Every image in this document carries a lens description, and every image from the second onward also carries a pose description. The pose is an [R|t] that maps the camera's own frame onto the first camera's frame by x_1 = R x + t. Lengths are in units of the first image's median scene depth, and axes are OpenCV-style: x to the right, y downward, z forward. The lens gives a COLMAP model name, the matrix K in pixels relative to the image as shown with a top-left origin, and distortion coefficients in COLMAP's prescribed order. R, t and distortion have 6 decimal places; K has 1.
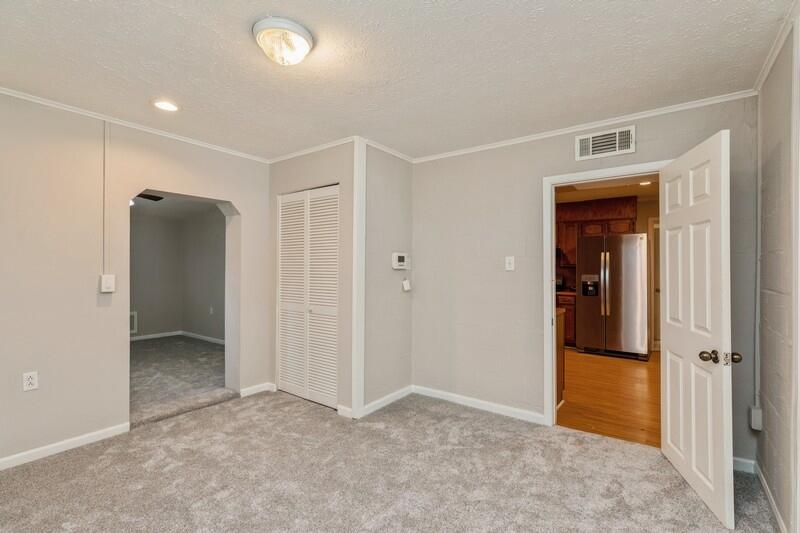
lens RADIAL K [[362.9, 0, 402.9], [0, 362.9, 276.2], [0, 0, 1]] dist [-0.001296, -0.000472]
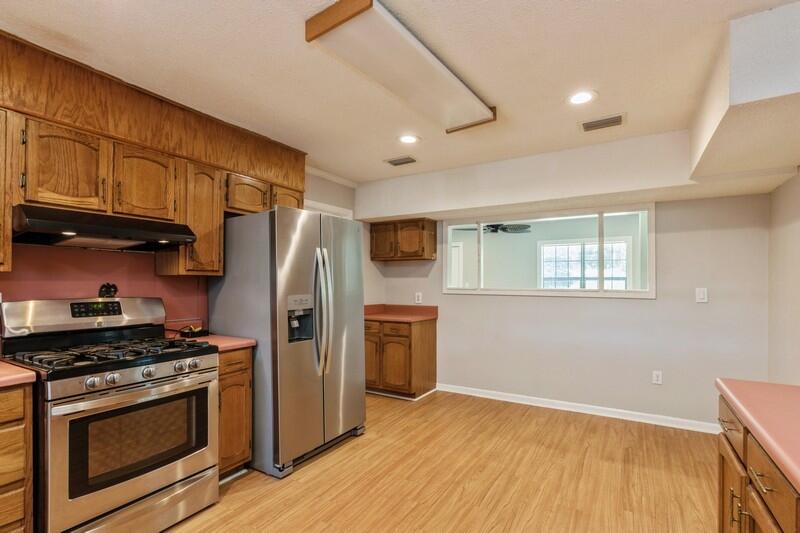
lens RADIAL K [[383.4, 0, 400.6], [0, 383.4, 283.0], [0, 0, 1]] dist [-0.001653, -0.000166]
pose [[-0.072558, -0.008810, 0.997325, 0.024464], [0.012811, 0.999870, 0.009765, -0.020998], [-0.997282, 0.013485, -0.072435, 0.896834]]
